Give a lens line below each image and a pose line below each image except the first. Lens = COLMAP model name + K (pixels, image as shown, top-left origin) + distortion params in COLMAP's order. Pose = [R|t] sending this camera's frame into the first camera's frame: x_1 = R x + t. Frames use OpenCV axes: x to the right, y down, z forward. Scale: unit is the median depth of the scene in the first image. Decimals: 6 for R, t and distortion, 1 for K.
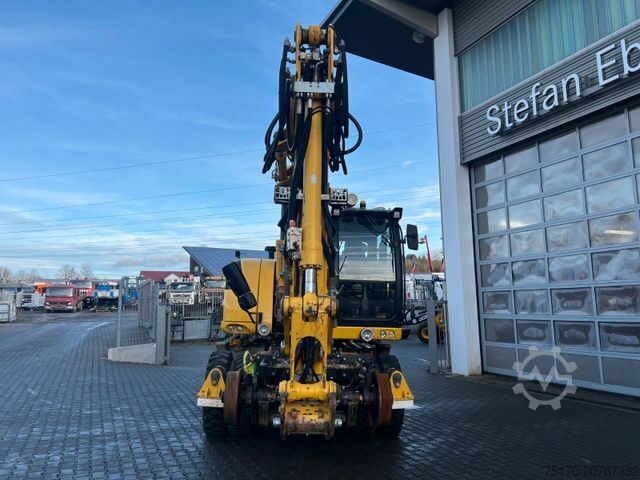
lens RADIAL K [[482.5, 0, 320.6], [0, 482.5, 242.0], [0, 0, 1]] dist [0.071129, -0.067080]
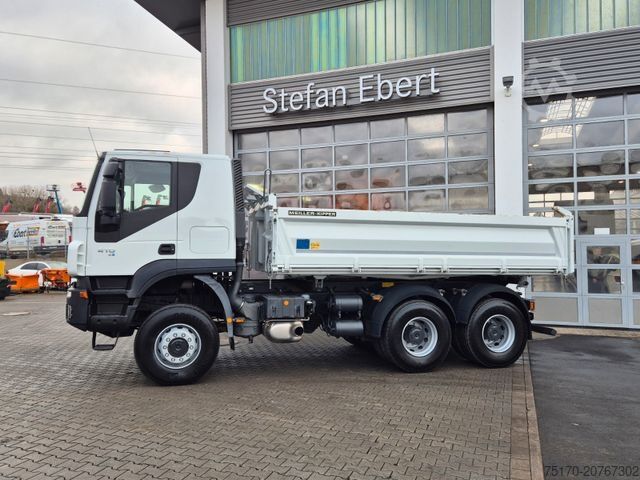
lens RADIAL K [[482.5, 0, 321.9], [0, 482.5, 241.7], [0, 0, 1]] dist [0.071129, -0.067080]
pose [[0.702450, 0.015398, 0.711567, -0.432467], [-0.096521, 0.992591, 0.073805, -0.009859], [-0.705158, -0.120525, 0.698732, 0.049782]]
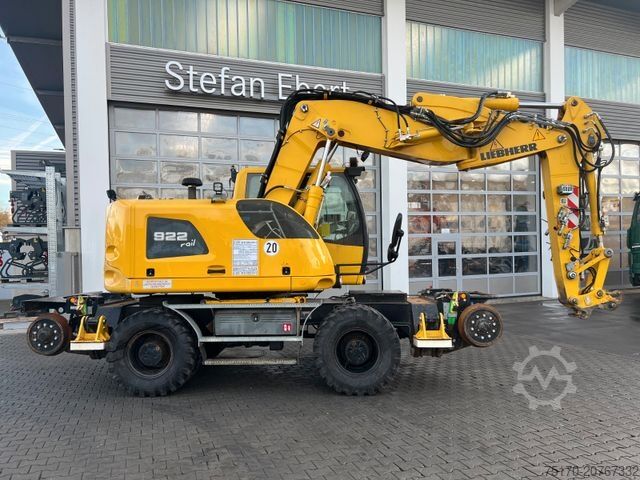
lens RADIAL K [[482.5, 0, 318.9], [0, 482.5, 245.1], [0, 0, 1]] dist [0.071129, -0.067080]
pose [[0.069209, 0.008232, 0.997568, -0.707064], [-0.114331, 0.993443, -0.000266, 0.075040], [-0.991029, -0.114035, 0.069696, 0.651860]]
